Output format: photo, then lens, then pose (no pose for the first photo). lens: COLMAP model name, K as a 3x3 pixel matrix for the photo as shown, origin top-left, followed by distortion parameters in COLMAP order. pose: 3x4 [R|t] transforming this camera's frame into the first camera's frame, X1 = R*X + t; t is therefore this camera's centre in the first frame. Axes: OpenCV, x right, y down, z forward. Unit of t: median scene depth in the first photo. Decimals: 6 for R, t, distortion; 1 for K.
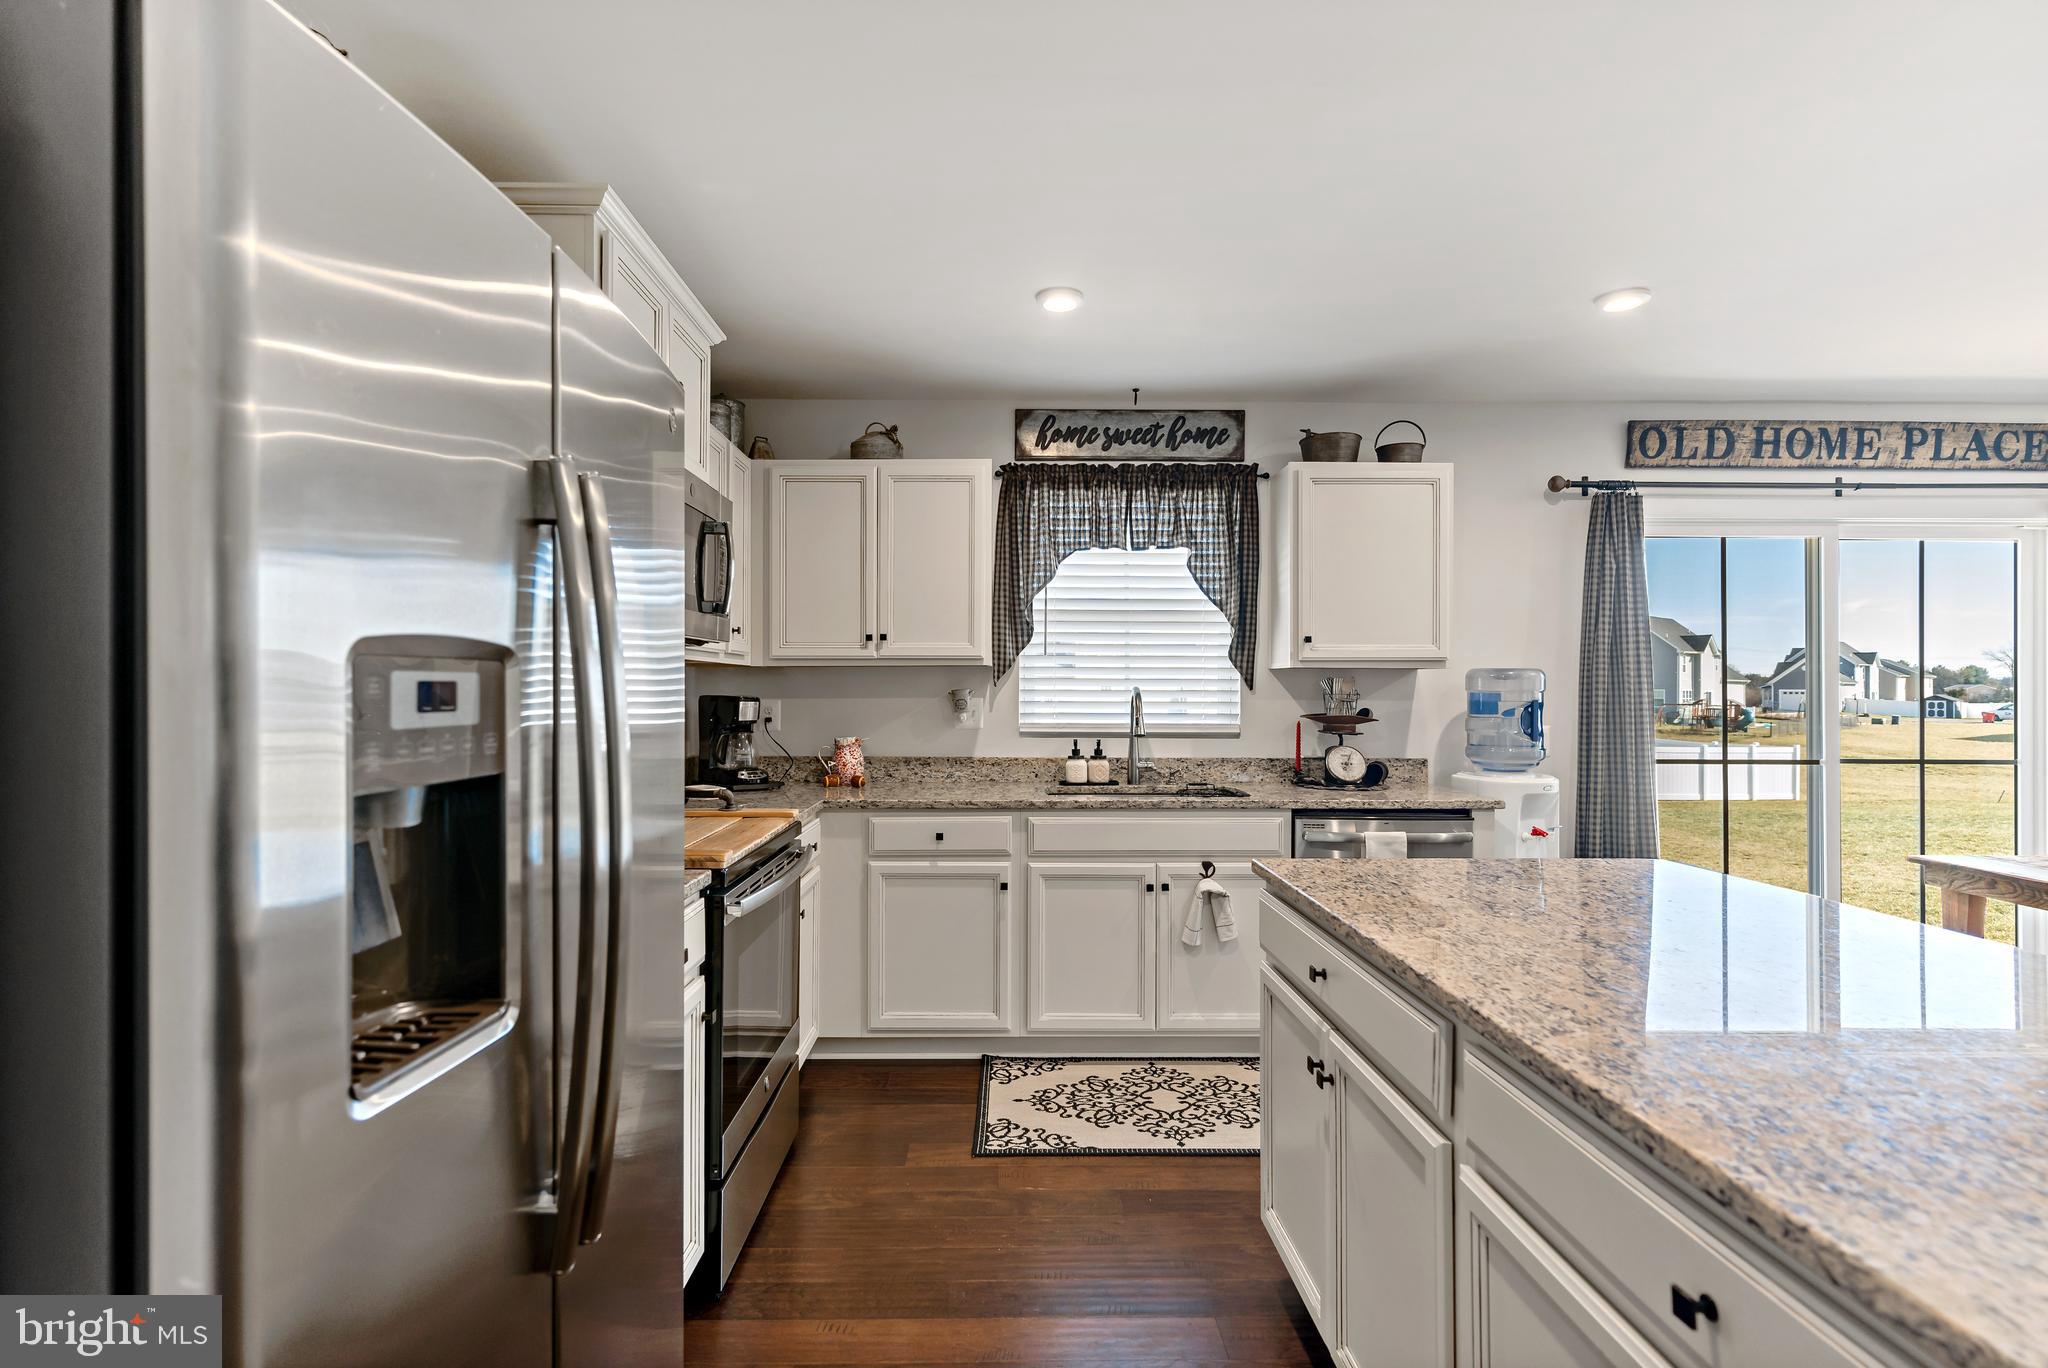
lens RADIAL K [[994.2, 0, 1018.9], [0, 994.2, 689.8], [0, 0, 1]] dist [0.006391, 0.001231]
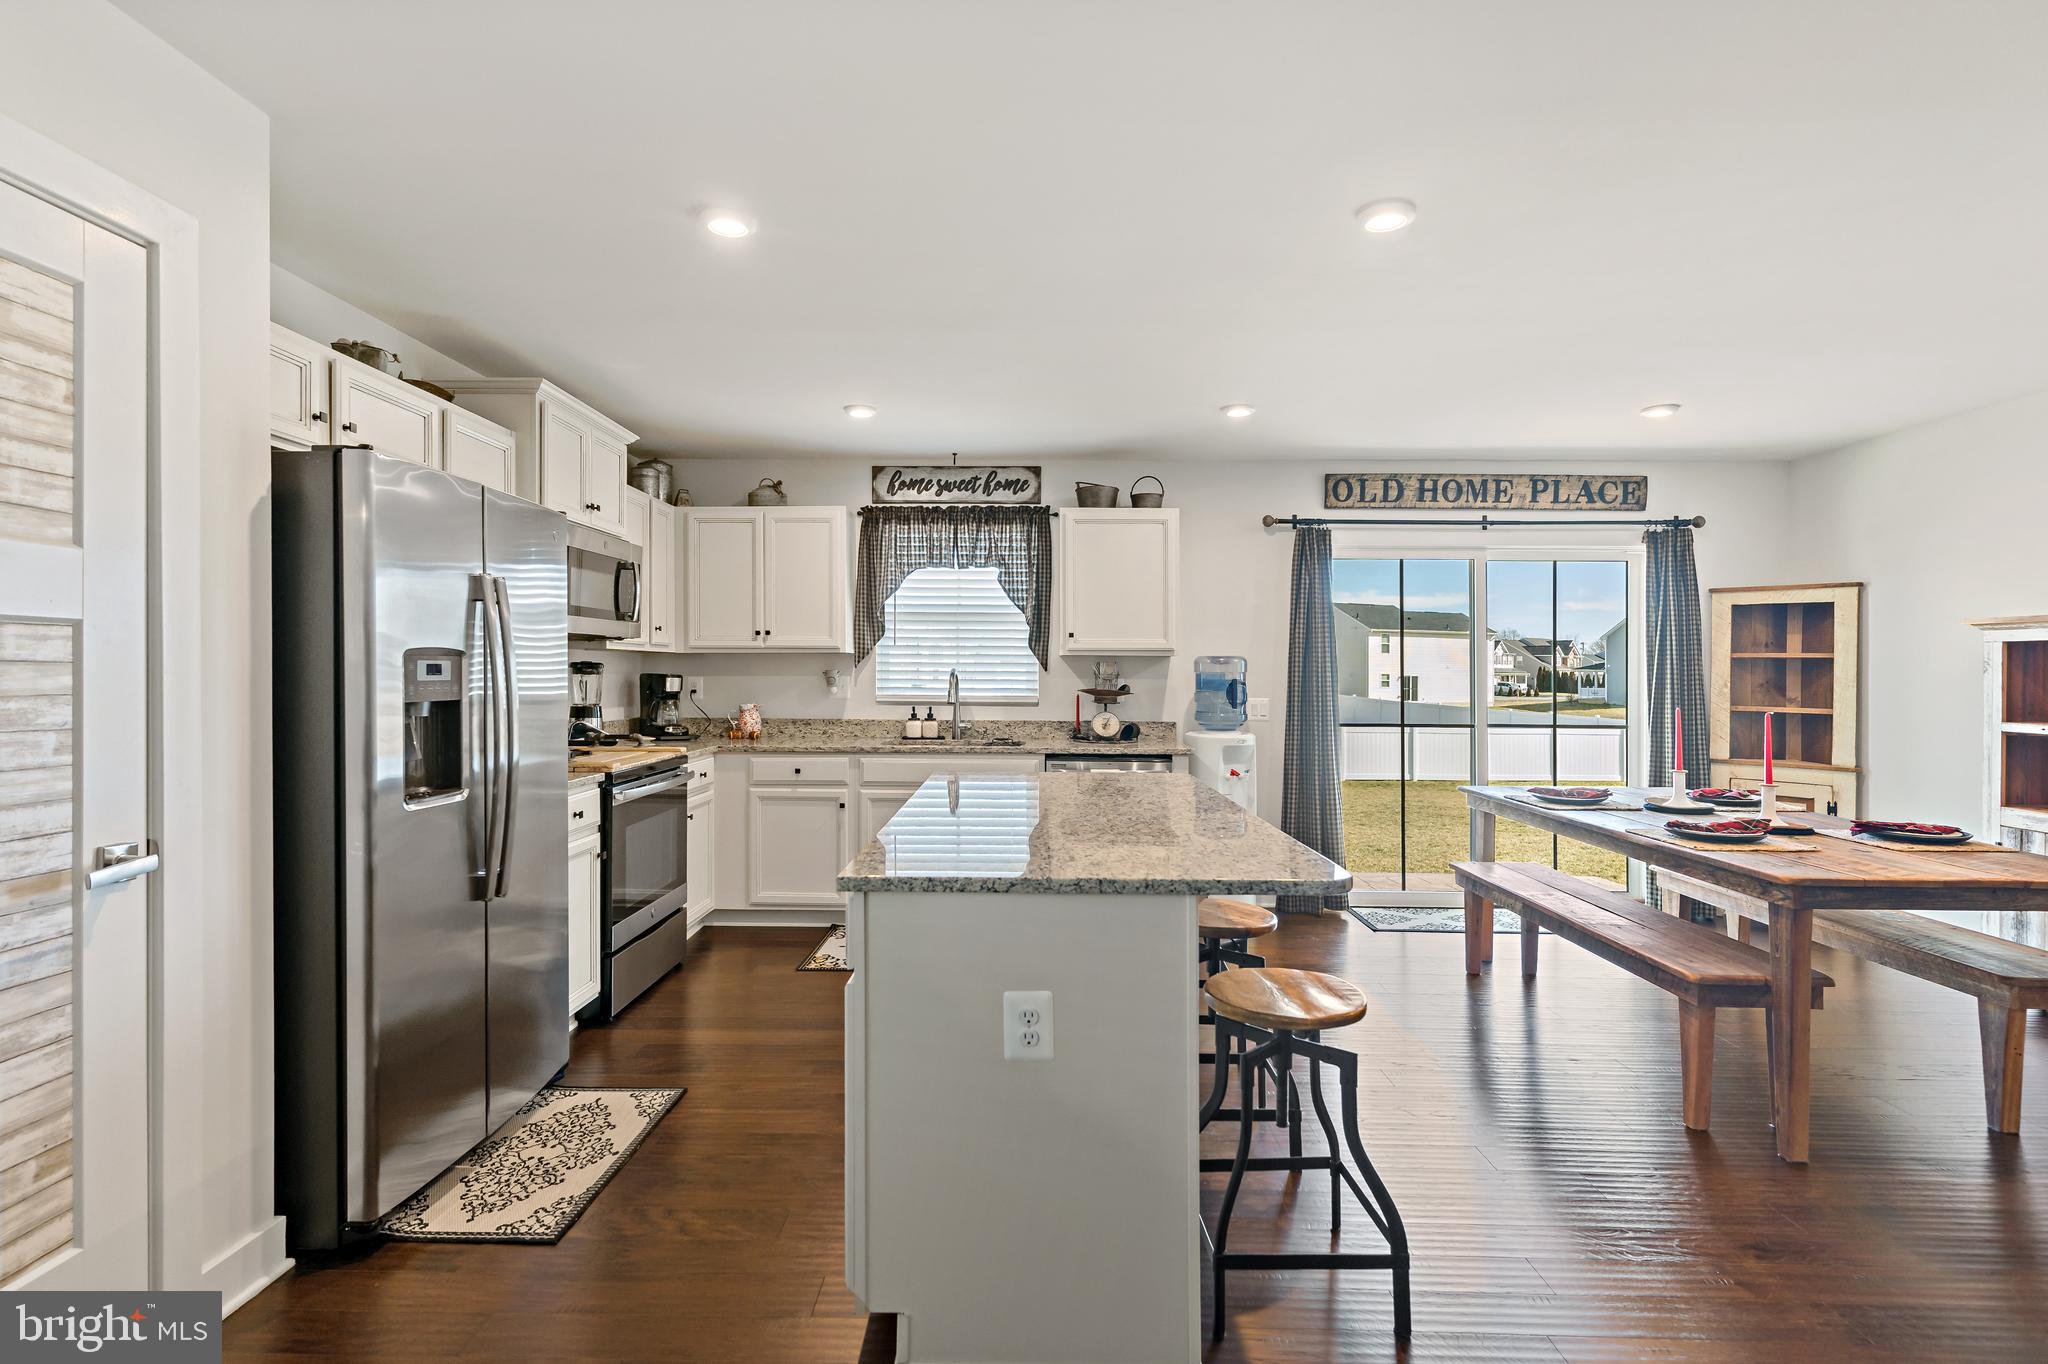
lens RADIAL K [[994.2, 0, 1018.9], [0, 994.2, 687.8], [0, 0, 1]] dist [0.006391, 0.001231]
pose [[0.999498, 0.005528, -0.031182, 0.243557], [-0.005040, 0.999864, 0.015694, 0.001299], [0.031265, -0.015529, 0.999390, -0.371412]]
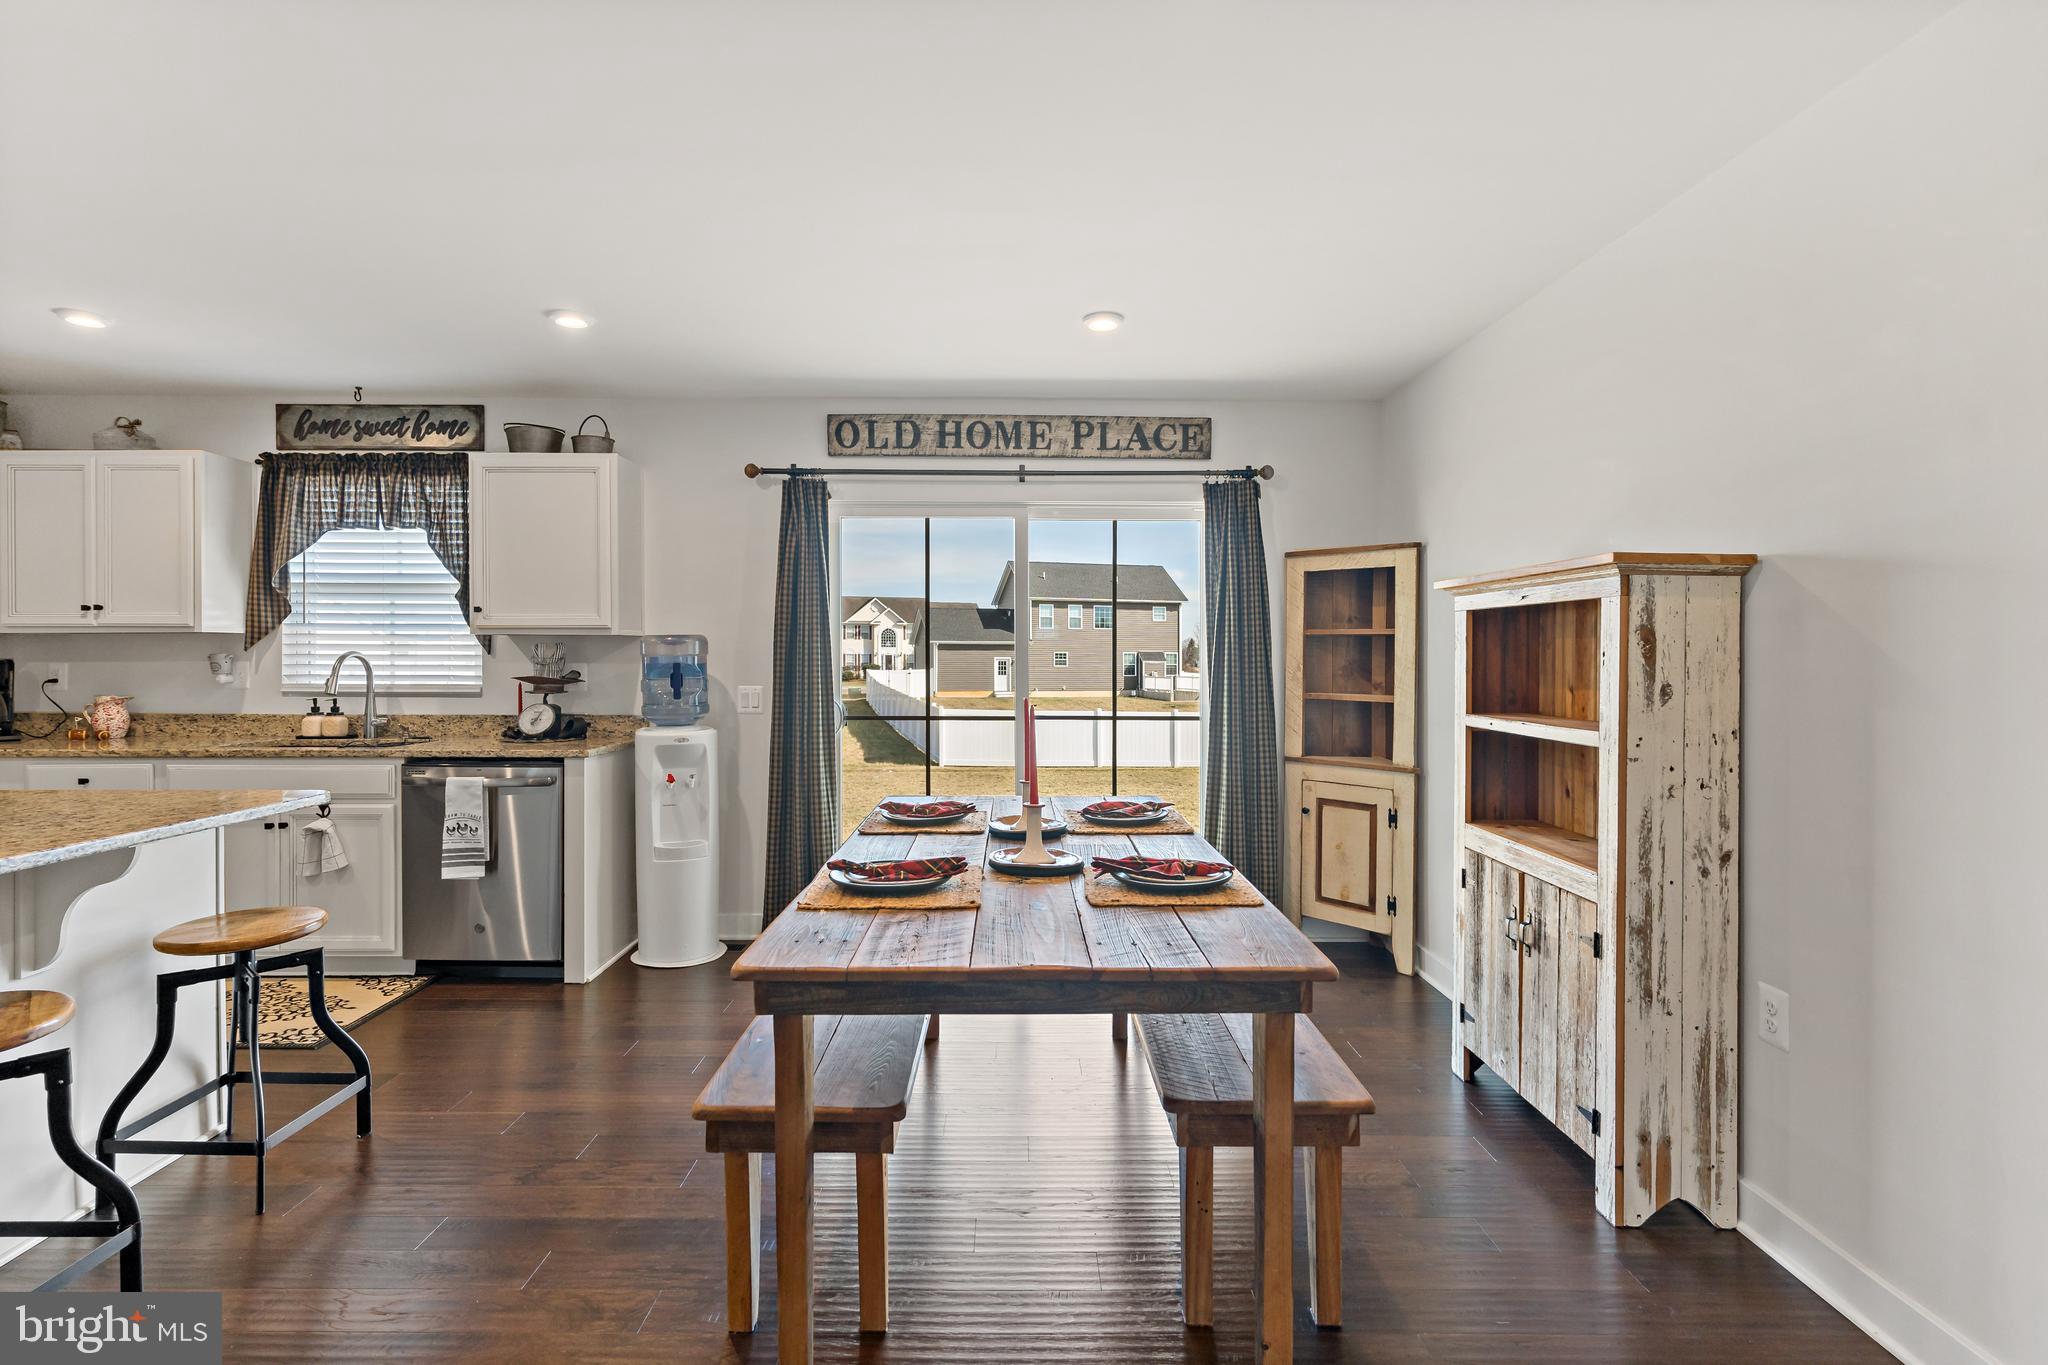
lens RADIAL K [[982.8, 0, 1029.3], [0, 982.8, 669.5], [0, 0, 1]] dist [0.002834, 0.000132]
pose [[0.999945, 0.001227, -0.010457, 0.861853], [-0.001106, 0.999933, 0.011531, 0.003546], [0.010470, -0.011519, 0.999879, -0.105409]]
